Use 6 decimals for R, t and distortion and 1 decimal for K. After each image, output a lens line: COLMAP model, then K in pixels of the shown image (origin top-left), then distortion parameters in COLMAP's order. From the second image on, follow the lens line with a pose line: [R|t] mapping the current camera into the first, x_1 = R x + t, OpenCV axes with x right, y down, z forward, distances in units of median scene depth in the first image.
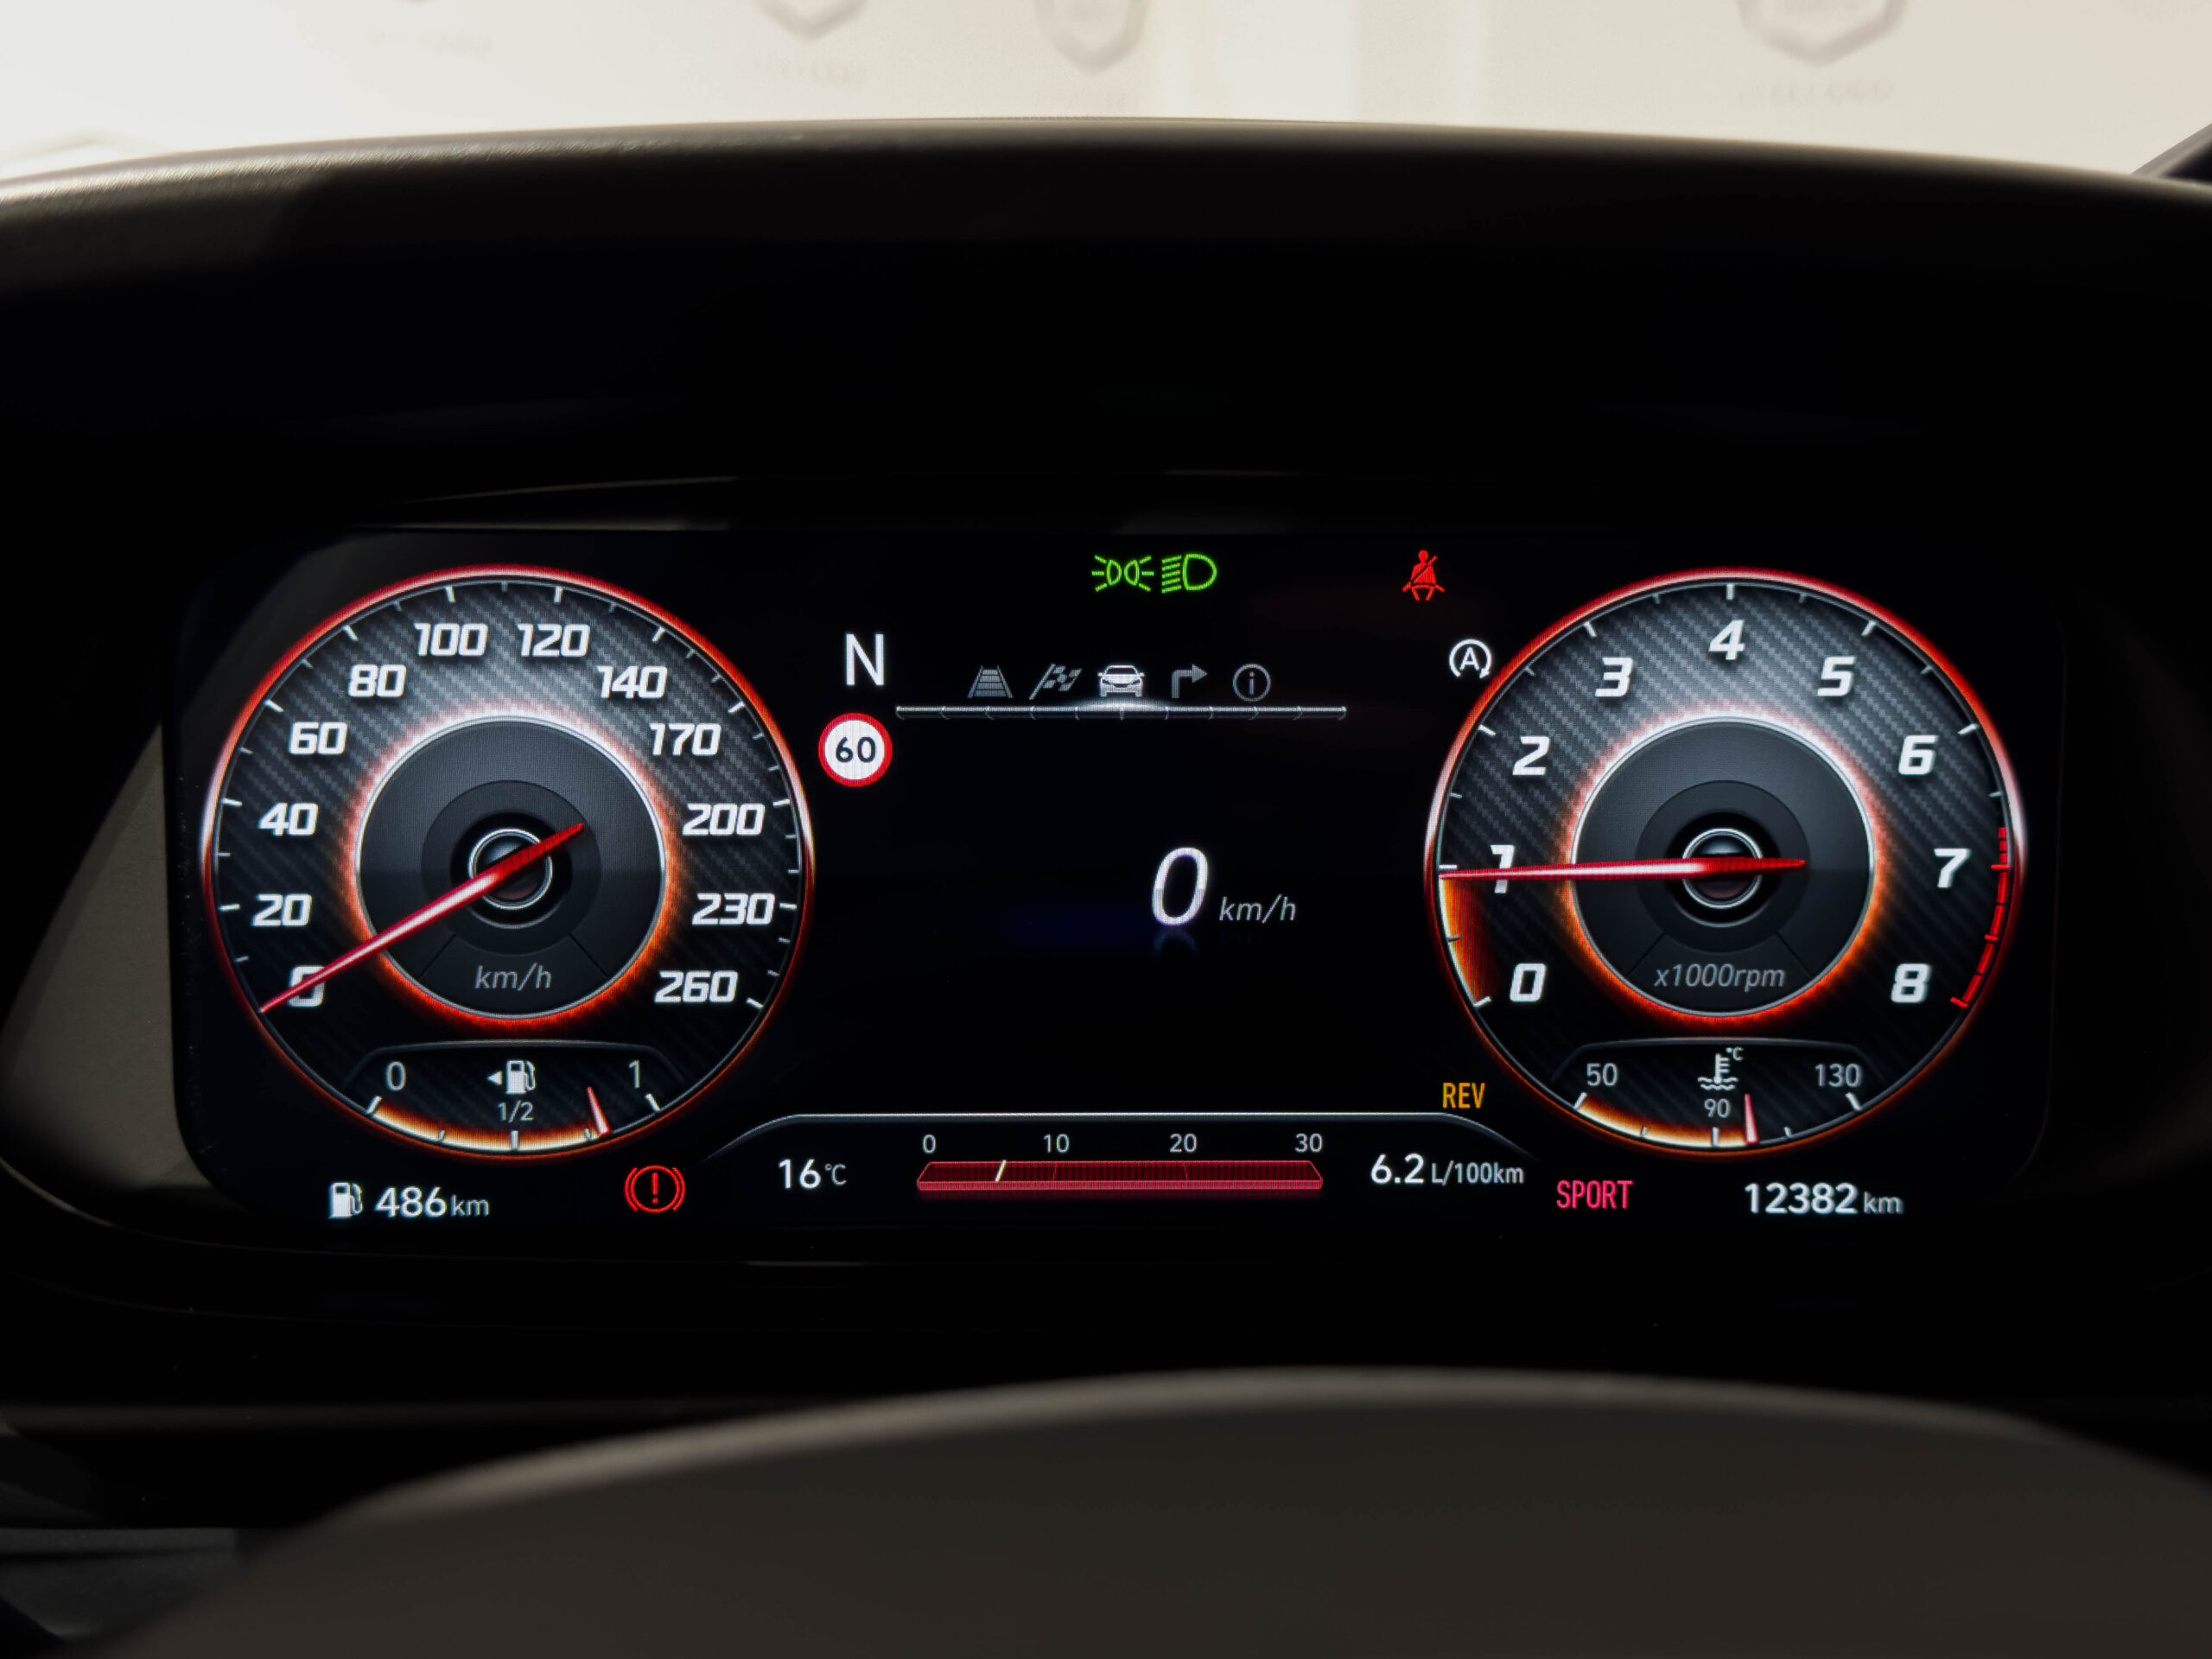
lens RADIAL K [[3145.9, 0, 1106.0], [0, 3145.9, 829.5], [0, 0, 1]] dist [0.172338, -0.003872]
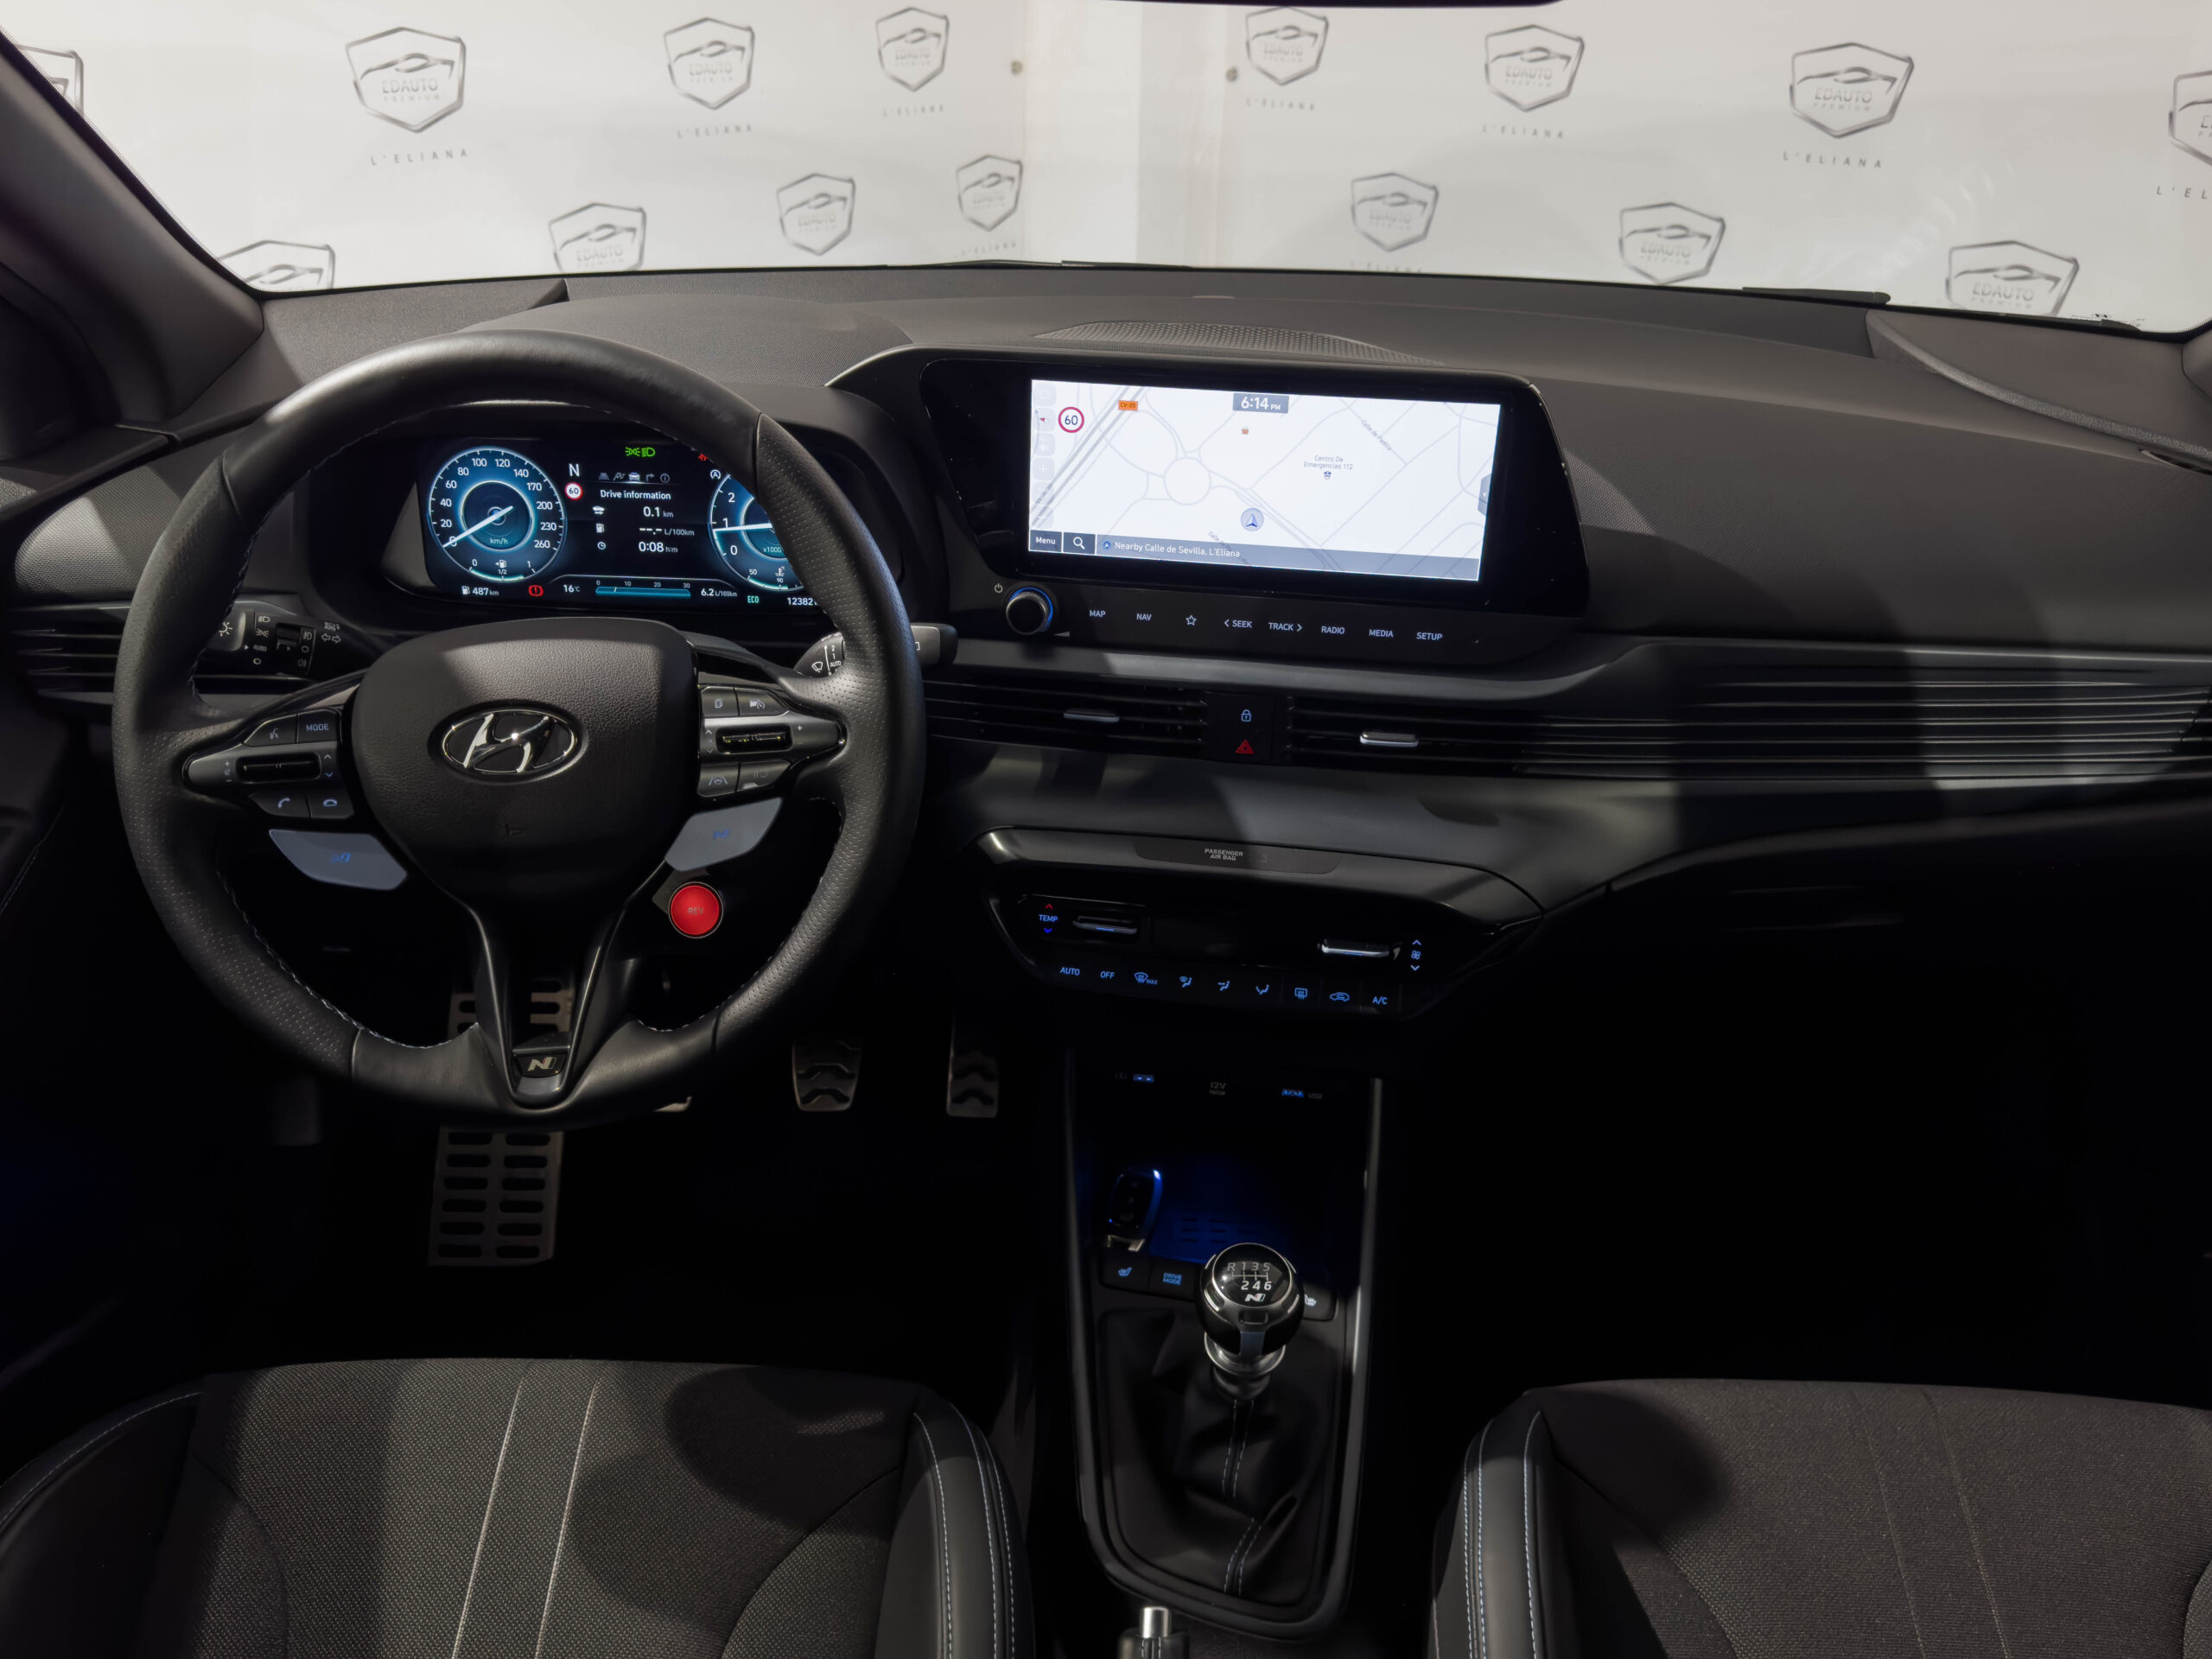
lens RADIAL K [[1845.0, 0, 1106.0], [0, 1845.0, 829.5], [0, 0, 1]] dist [0.227162, -0.646939]
pose [[0.999159, 0.030662, -0.027238, 0.733725], [-0.023897, 0.974990, 0.220959, -0.158315], [0.033332, -0.220122, 0.974903, -1.594892]]
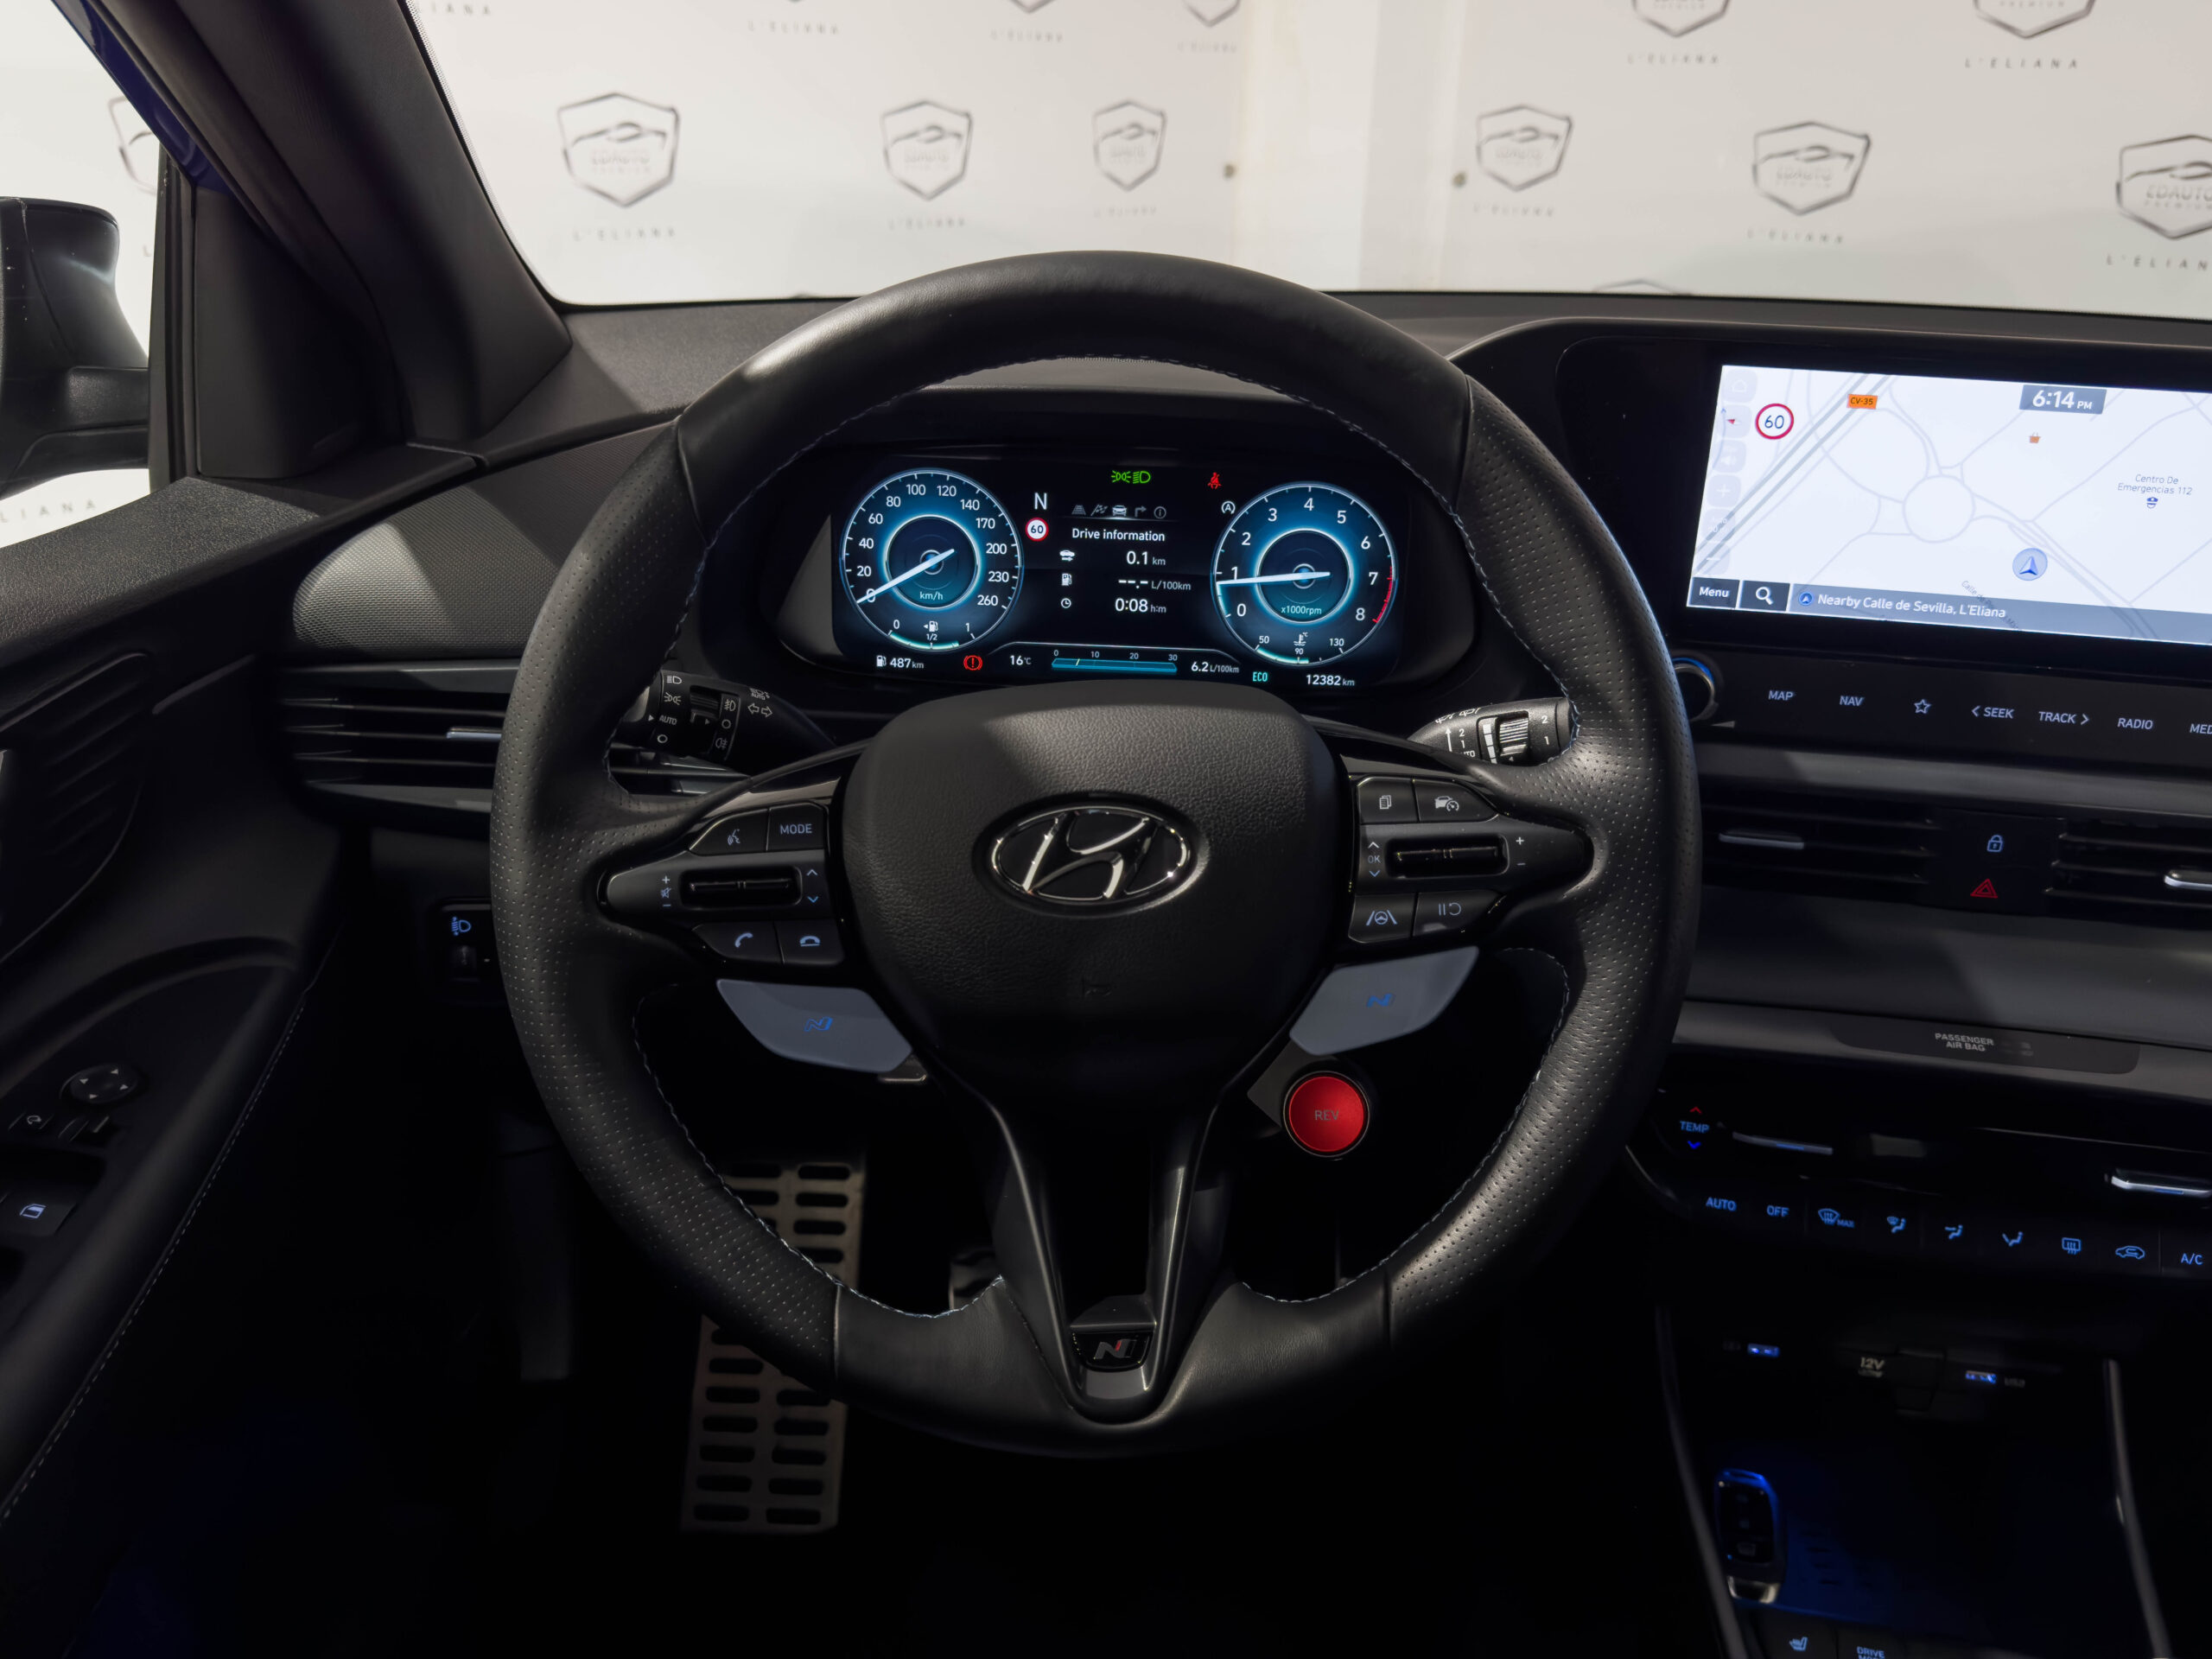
lens RADIAL K [[1869.6, 0, 1106.0], [0, 1869.6, 829.5], [0, 0, 1]] dist [0.111885, -0.216141]
pose [[0.997164, 0.046896, -0.058863, 0.118713], [-0.038142, 0.989146, 0.141900, 0.004006], [0.064878, -0.139252, 0.988129, -0.942473]]
